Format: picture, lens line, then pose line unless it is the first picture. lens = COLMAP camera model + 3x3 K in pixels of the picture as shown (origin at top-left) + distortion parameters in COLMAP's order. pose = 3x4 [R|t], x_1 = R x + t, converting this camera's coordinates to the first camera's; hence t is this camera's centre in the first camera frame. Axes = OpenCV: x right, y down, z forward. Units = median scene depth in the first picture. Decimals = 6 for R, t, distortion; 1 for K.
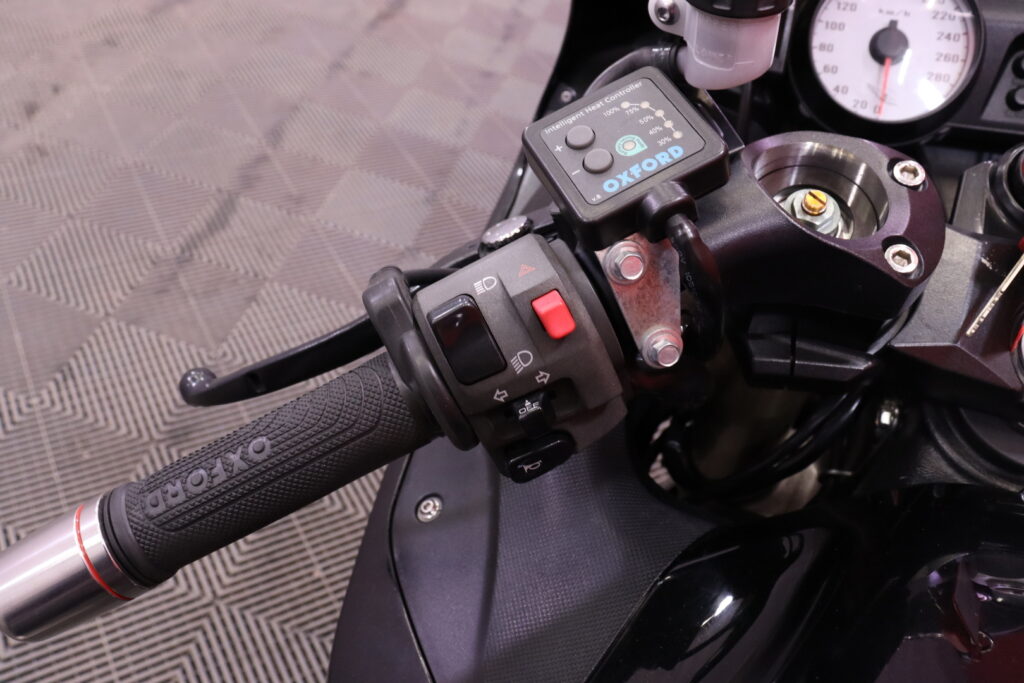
lens RADIAL K [[904.8, 0, 512.0], [0, 904.8, 341.5], [0, 0, 1]] dist [-0.102546, -0.004253]
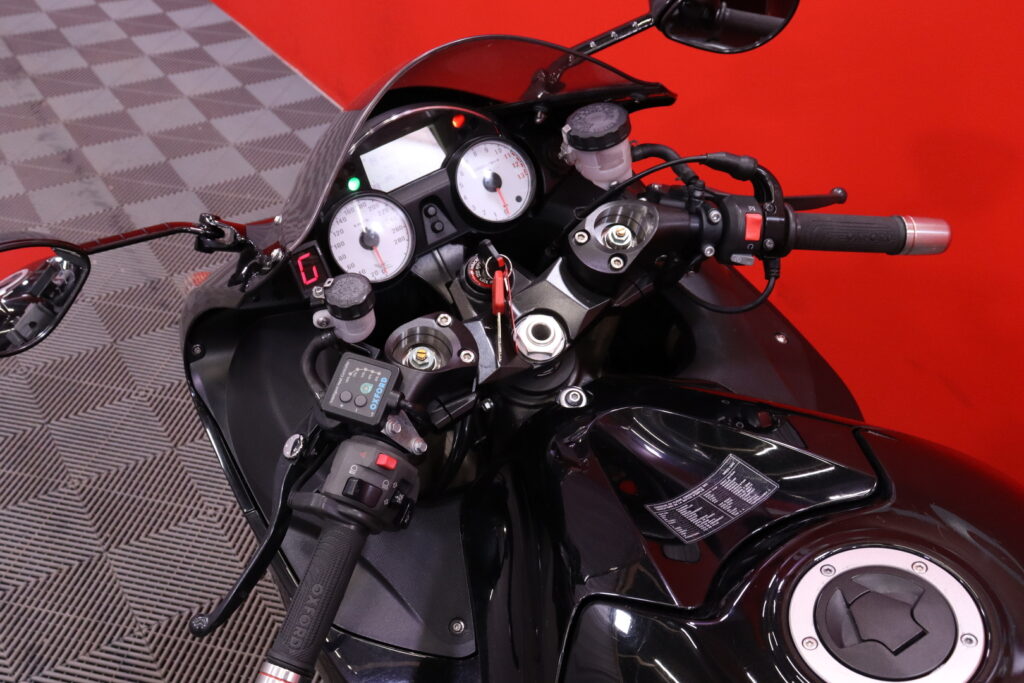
lens RADIAL K [[1112.4, 0, 512.0], [0, 1112.4, 341.5], [0, 0, 1]] dist [-0.004730, 0.000275]
pose [[0.680512, -0.560011, 0.472537, -0.866134], [0.567326, 0.810823, 0.143899, -0.479806], [-0.463729, 0.170157, 0.869484, -1.661858]]
